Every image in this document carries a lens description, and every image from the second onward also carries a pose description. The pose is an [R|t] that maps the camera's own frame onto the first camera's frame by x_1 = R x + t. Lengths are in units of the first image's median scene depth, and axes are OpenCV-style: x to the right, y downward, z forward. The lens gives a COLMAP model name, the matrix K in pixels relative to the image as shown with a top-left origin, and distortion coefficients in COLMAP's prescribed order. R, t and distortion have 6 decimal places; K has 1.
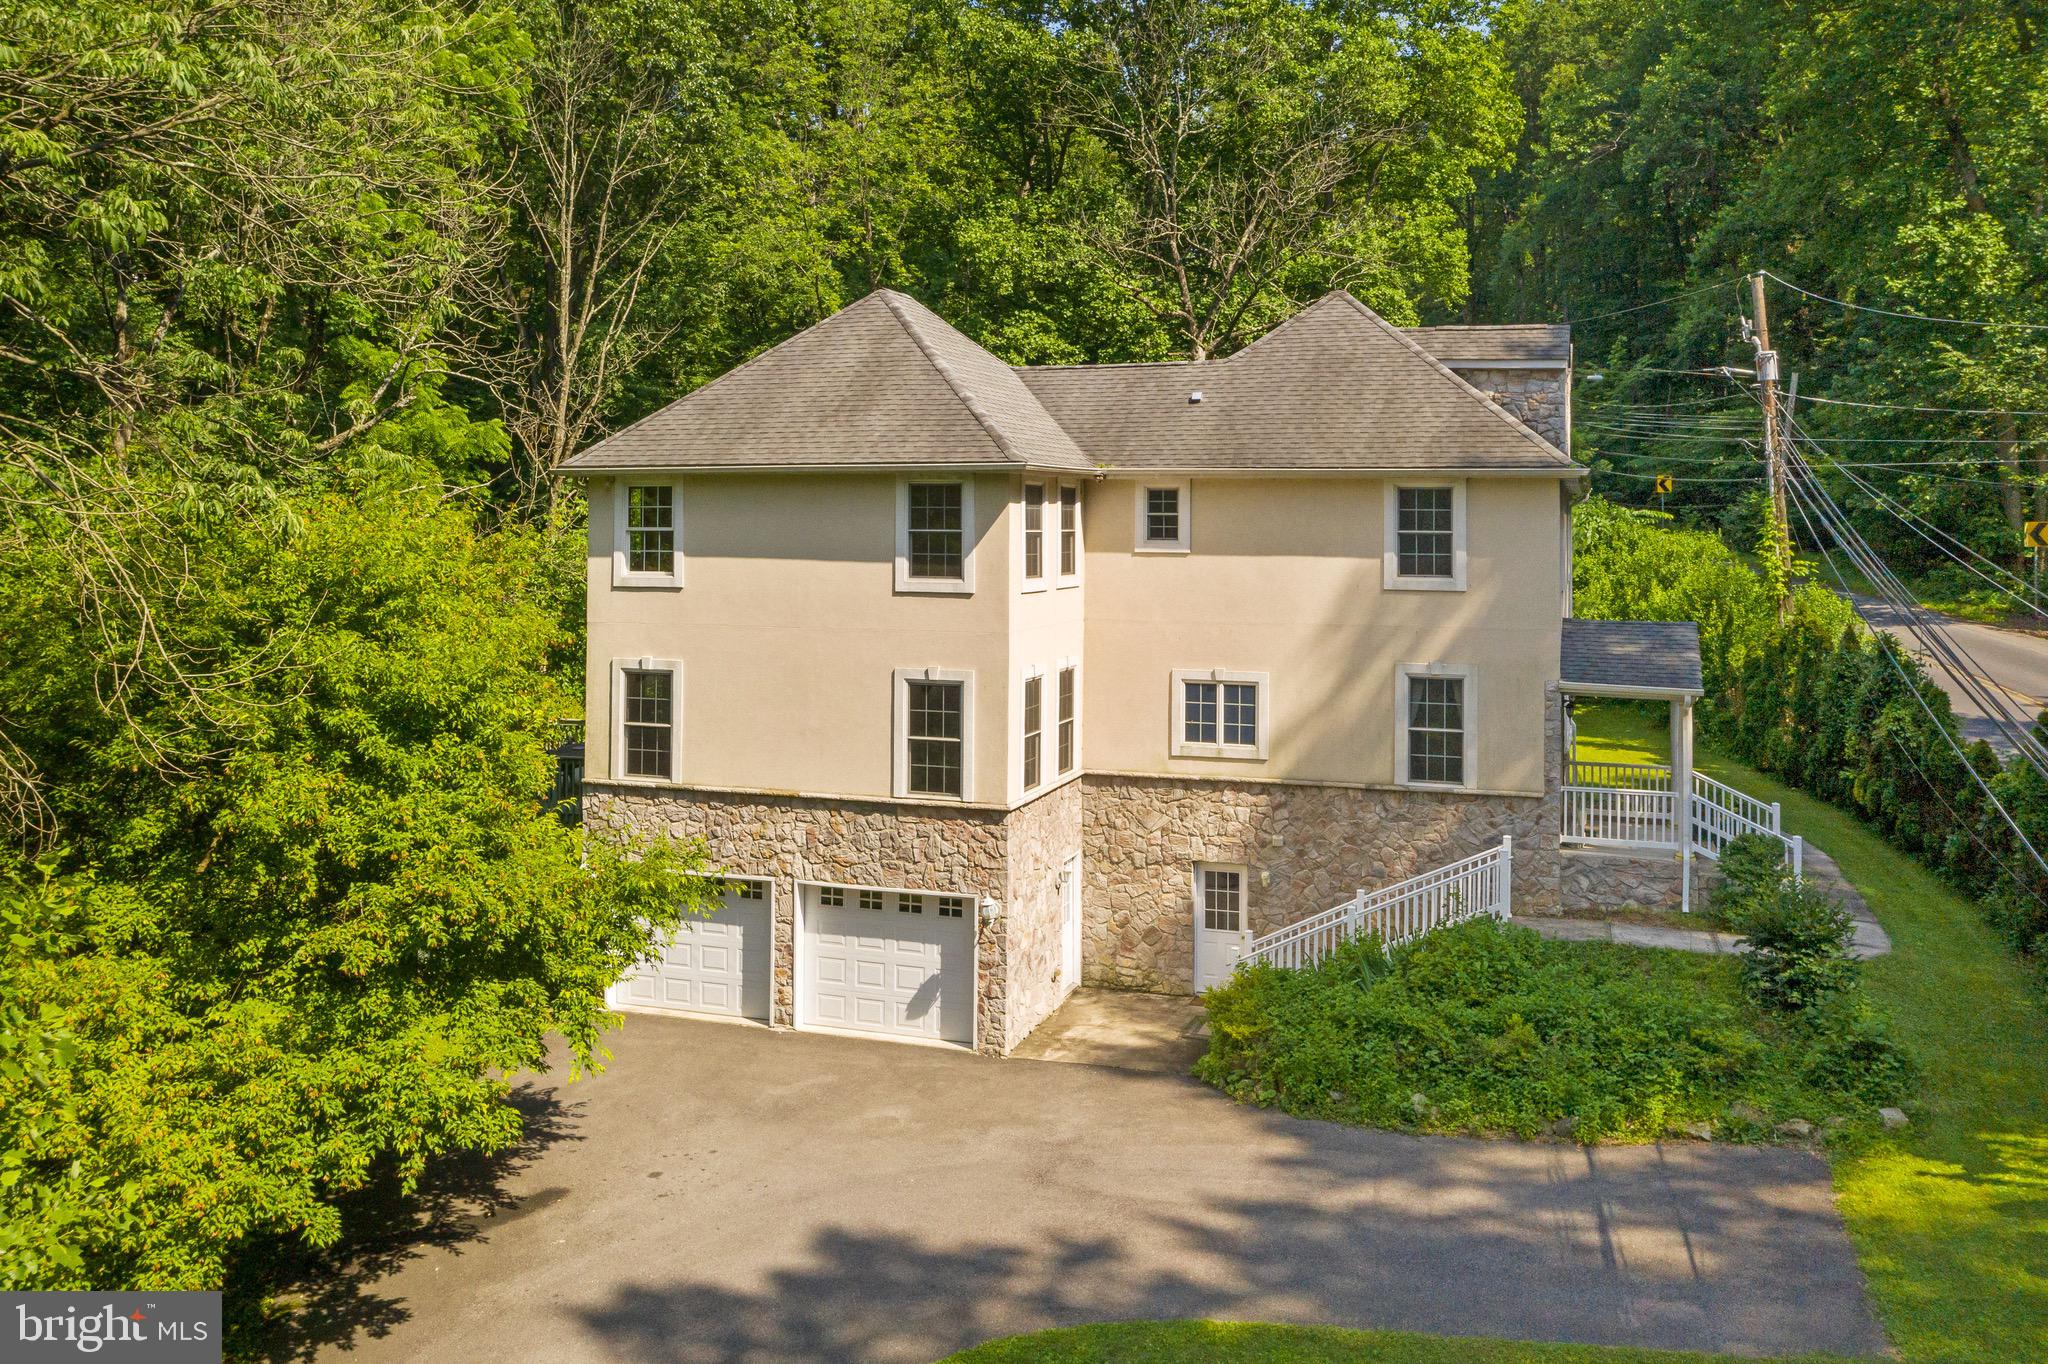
lens RADIAL K [[1679.5, 0, 1025.4], [0, 1679.5, 477.7], [0, 0, 1]] dist [-0.025293, 0.007606]
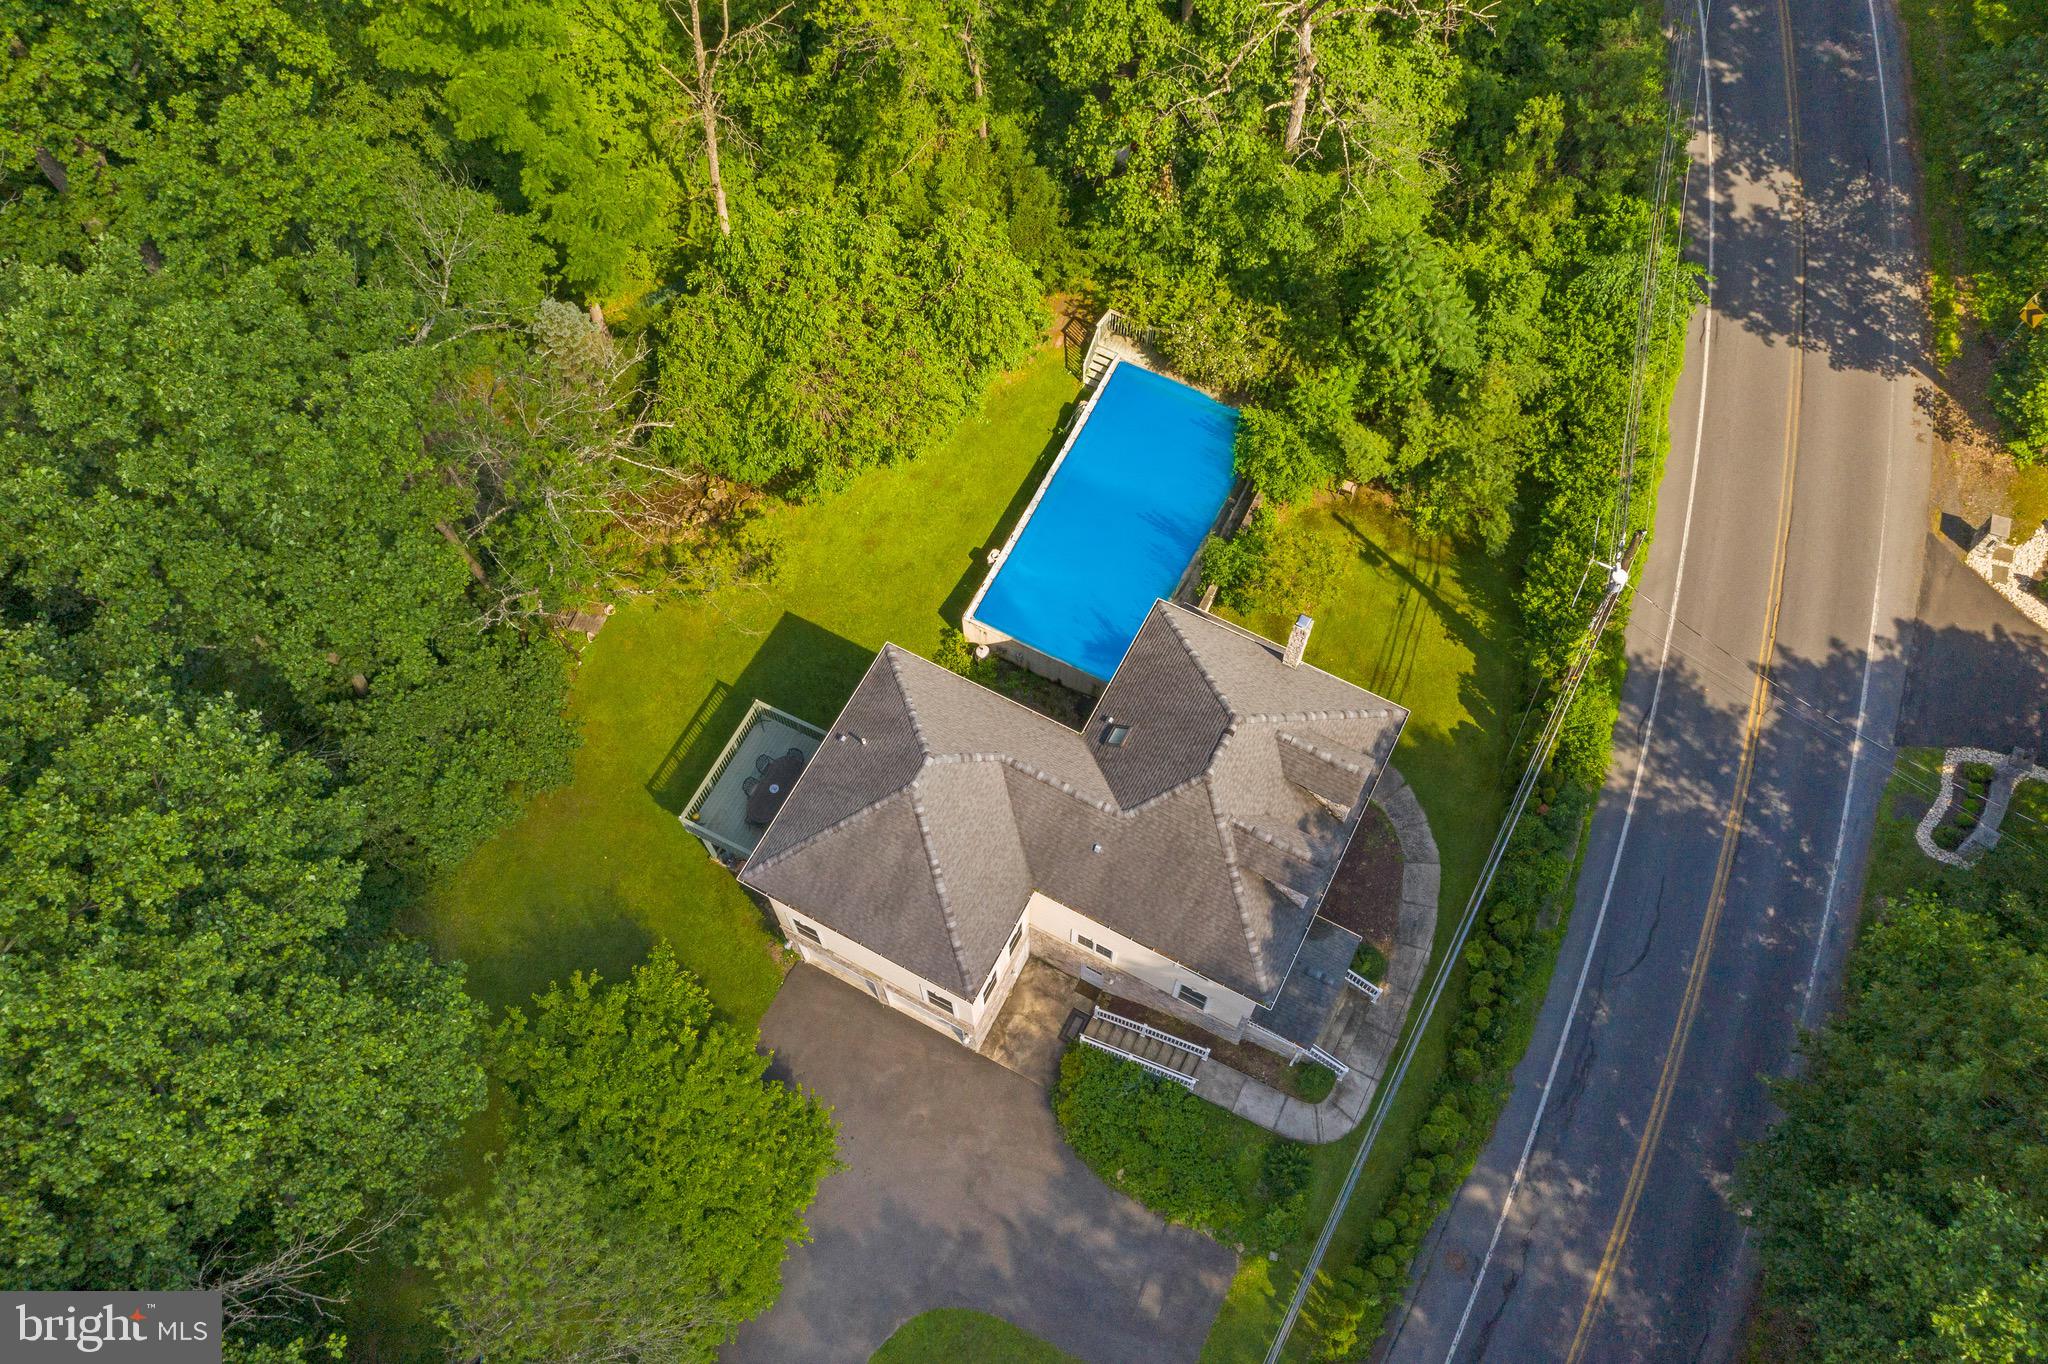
lens RADIAL K [[1628.1, 0, 1035.4], [0, 1628.1, 688.6], [0, 0, 1]] dist [-0.027002, 0.012312]
pose [[0.988021, 0.136054, -0.072831, 0.149242], [0.012280, 0.401133, 0.915938, -1.756682], [0.153832, -0.905860, 0.394657, 0.530978]]
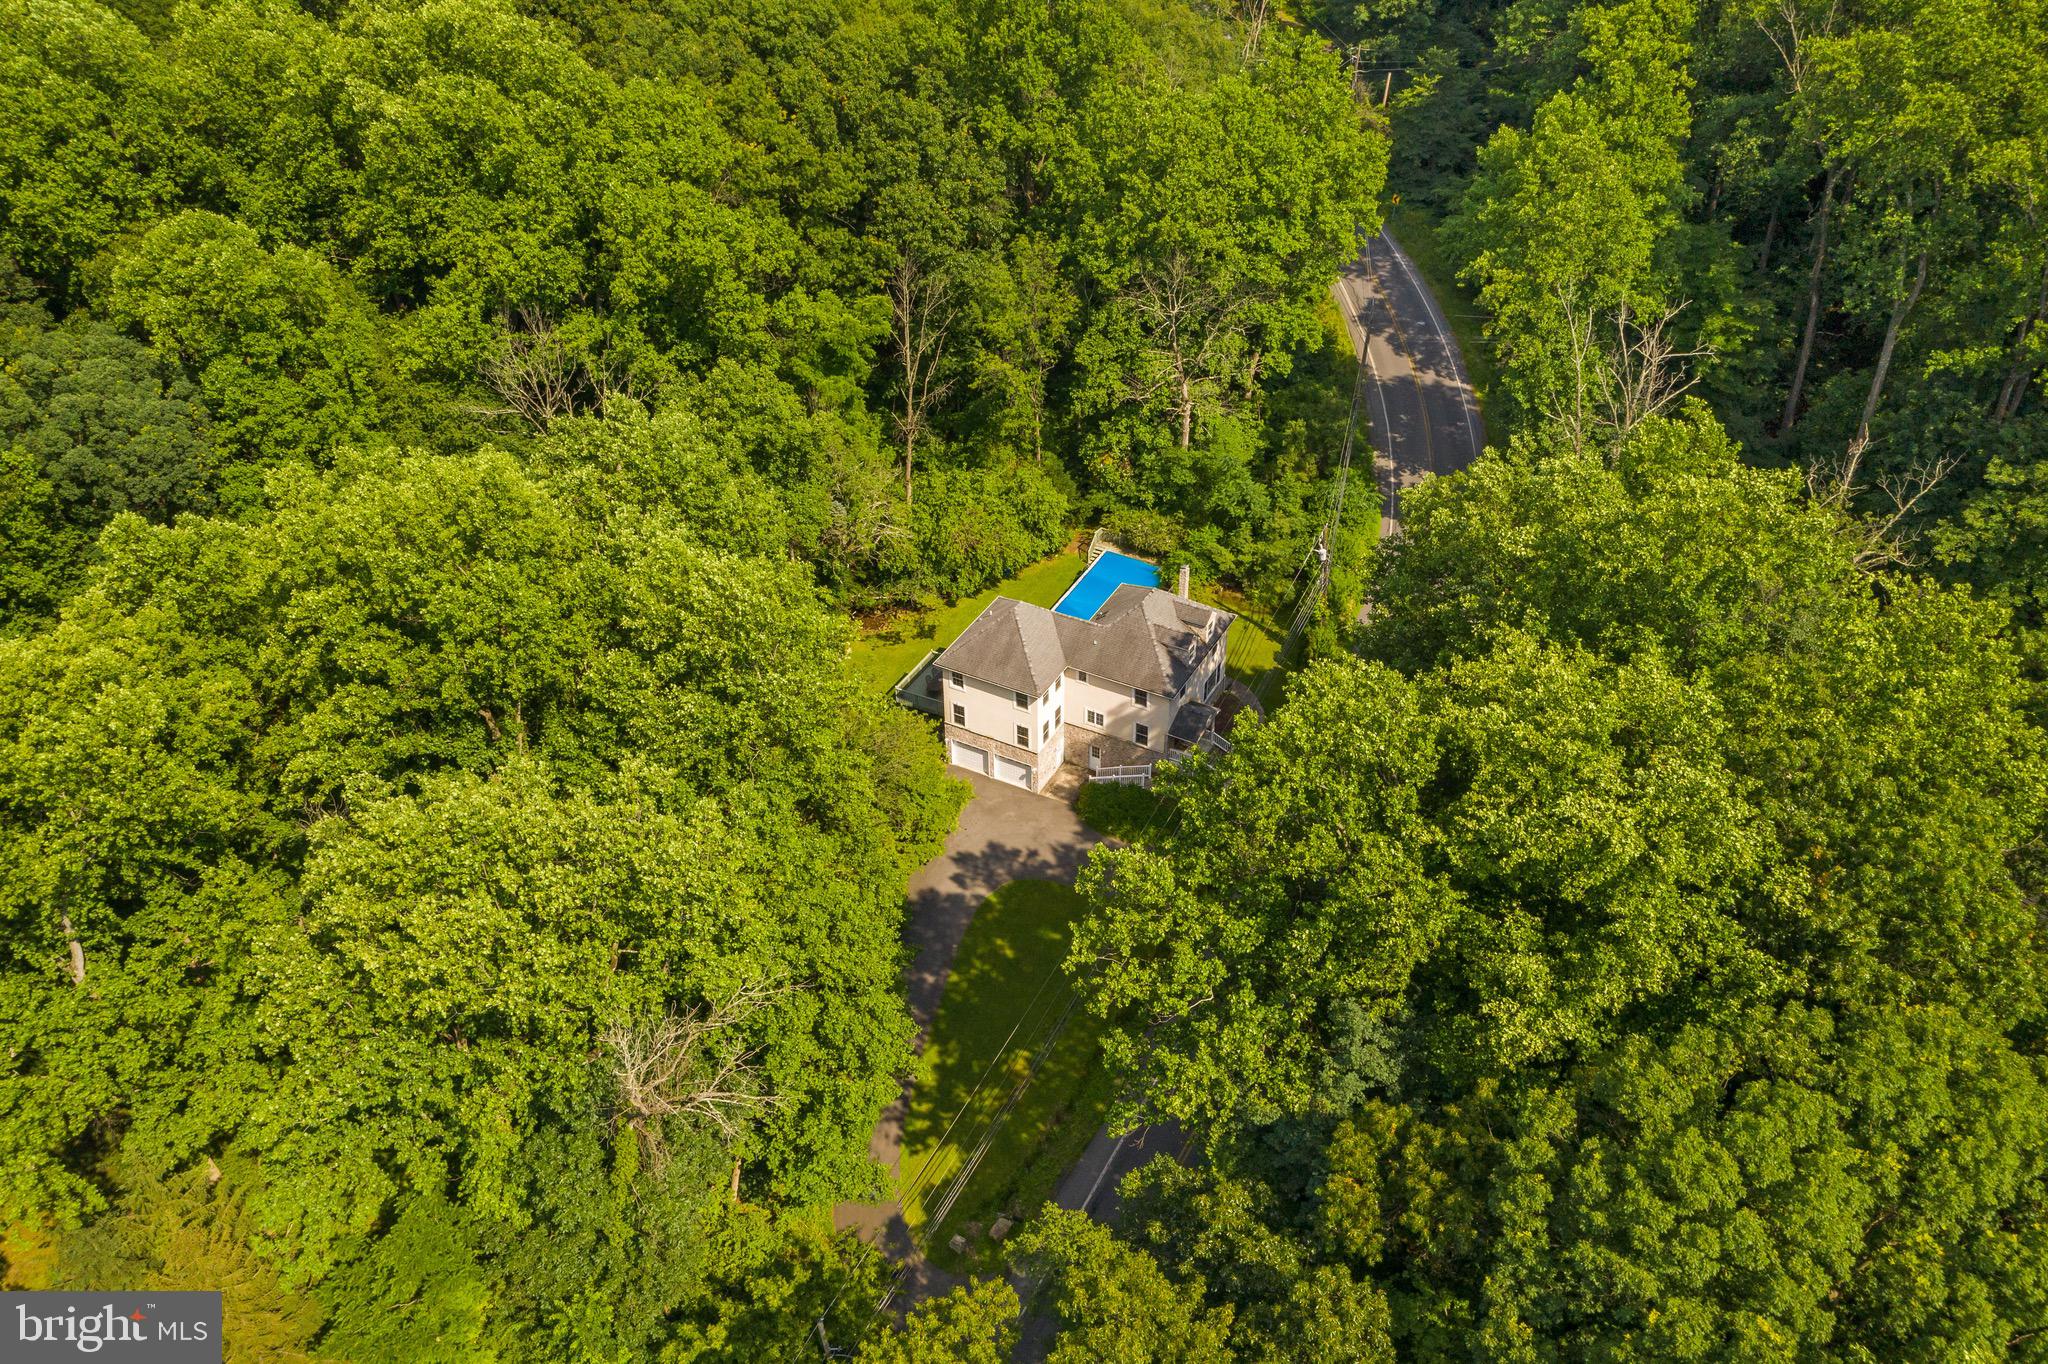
lens RADIAL K [[1628.1, 0, 1046.3], [0, 1628.1, 644.1], [0, 0, 1]] dist [-0.027002, 0.012312]
pose [[0.987694, 0.082830, -0.132663, 0.525498], [0.015882, 0.790738, 0.611949, -2.510970], [0.155590, -0.606526, 0.779691, -2.070596]]
